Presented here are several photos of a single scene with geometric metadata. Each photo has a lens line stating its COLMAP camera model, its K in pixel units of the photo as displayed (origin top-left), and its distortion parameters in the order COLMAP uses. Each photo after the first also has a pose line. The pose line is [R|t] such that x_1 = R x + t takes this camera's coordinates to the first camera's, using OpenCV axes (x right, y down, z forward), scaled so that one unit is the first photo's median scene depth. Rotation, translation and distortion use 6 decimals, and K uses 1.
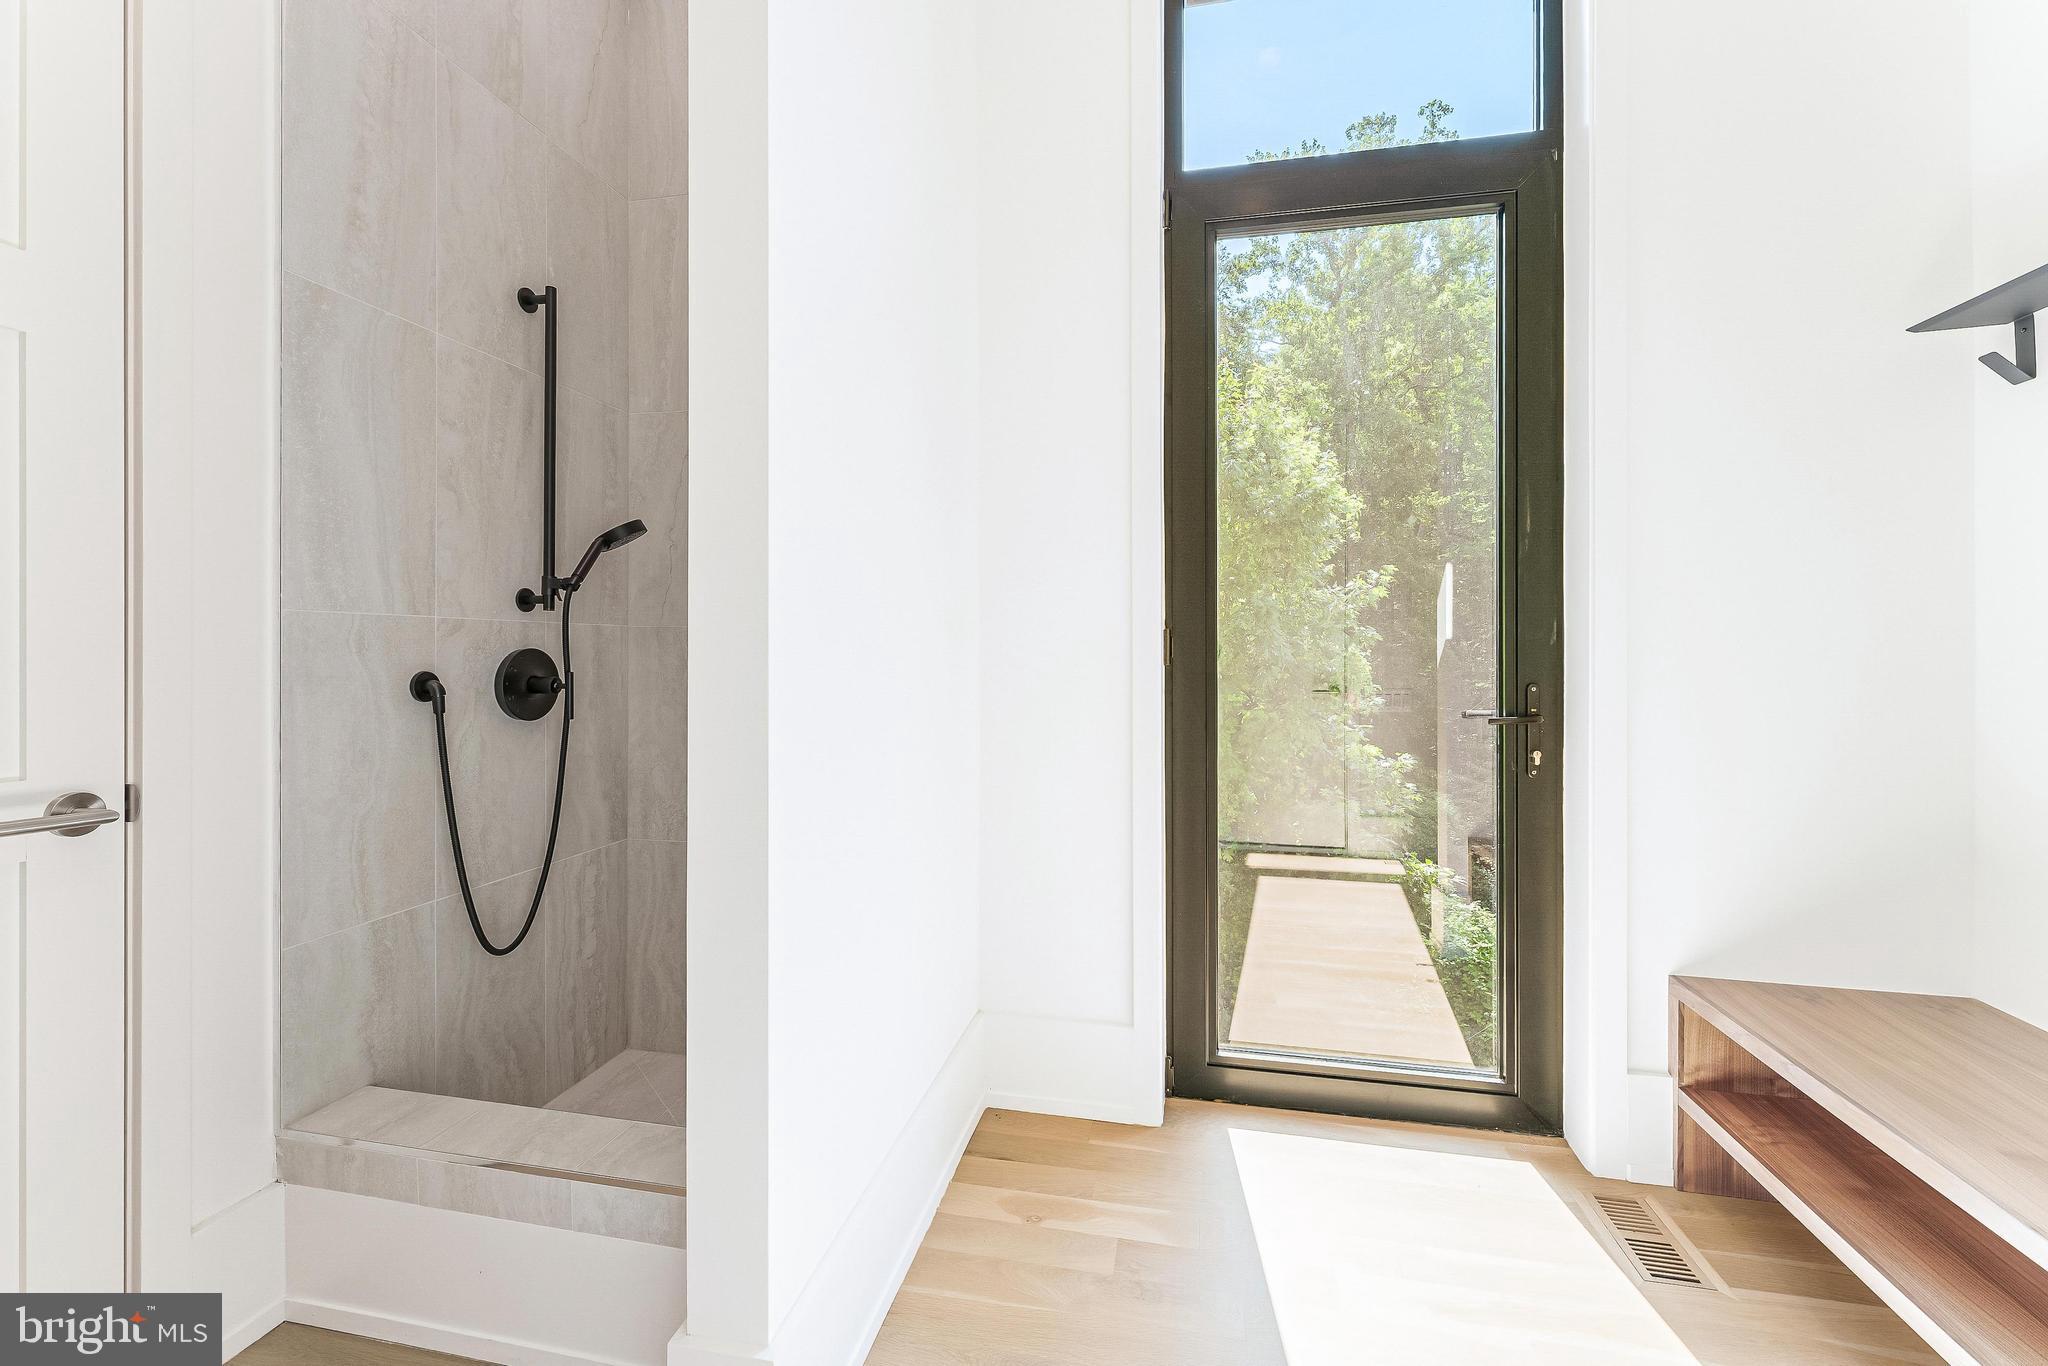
lens RADIAL K [[812.3, 0, 1040.0], [0, 812.3, 655.5], [0, 0, 1]] dist [-0.003713, -0.000487]
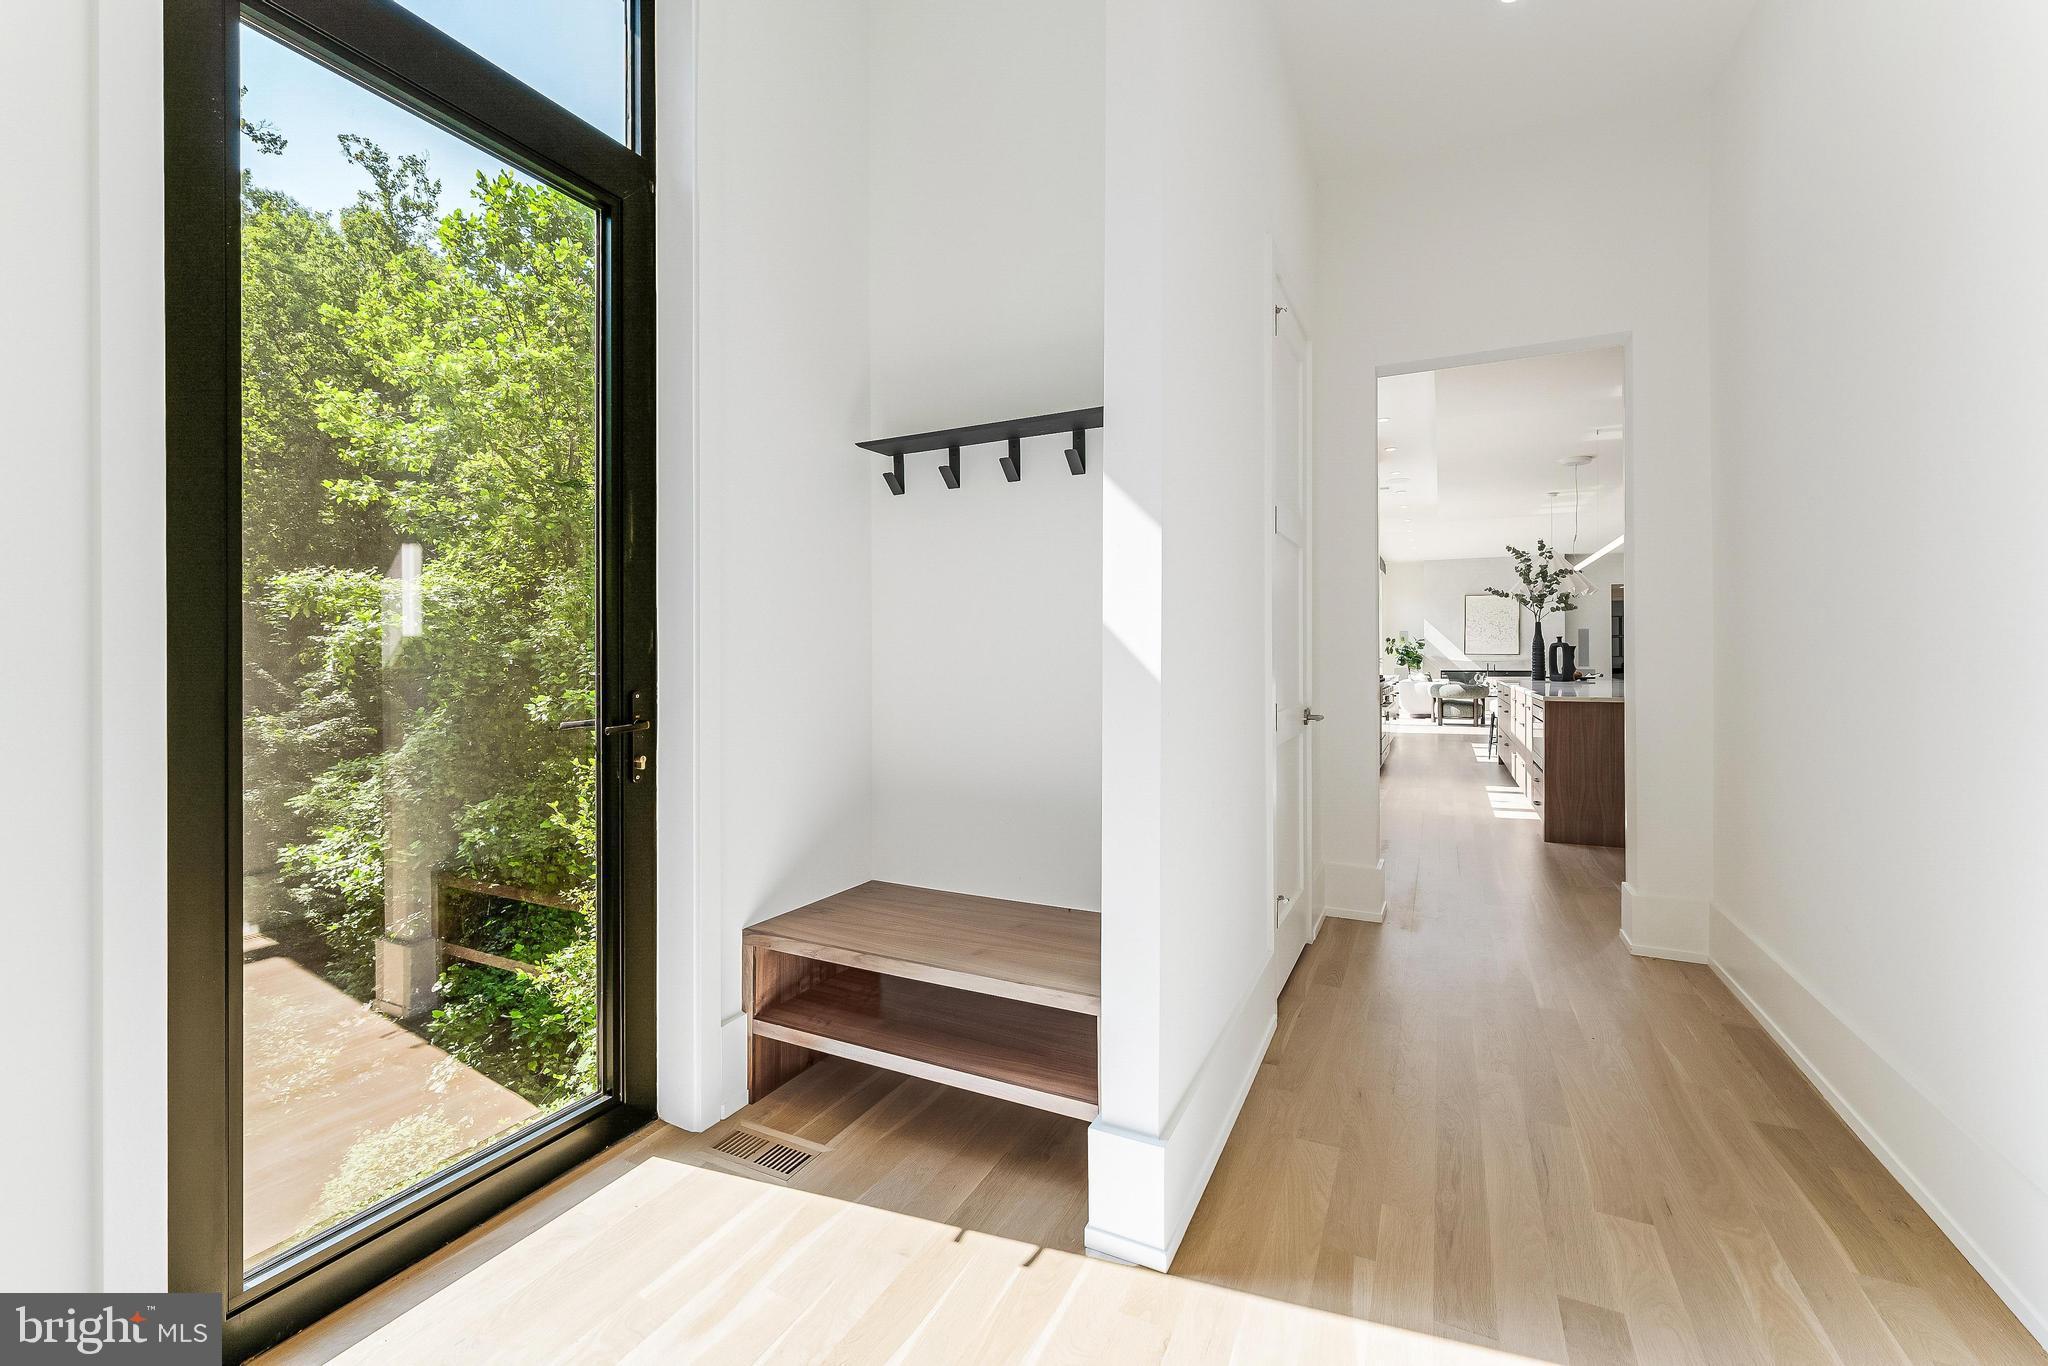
lens RADIAL K [[812.3, 0, 1040.0], [0, 812.3, 655.5], [0, 0, 1]] dist [-0.003713, -0.000487]
pose [[0.260681, 0.000629, 0.965425, -0.268316], [0.004954, 0.999986, -0.001989, -0.005630], [-0.965412, 0.005301, 0.260674, 0.260904]]
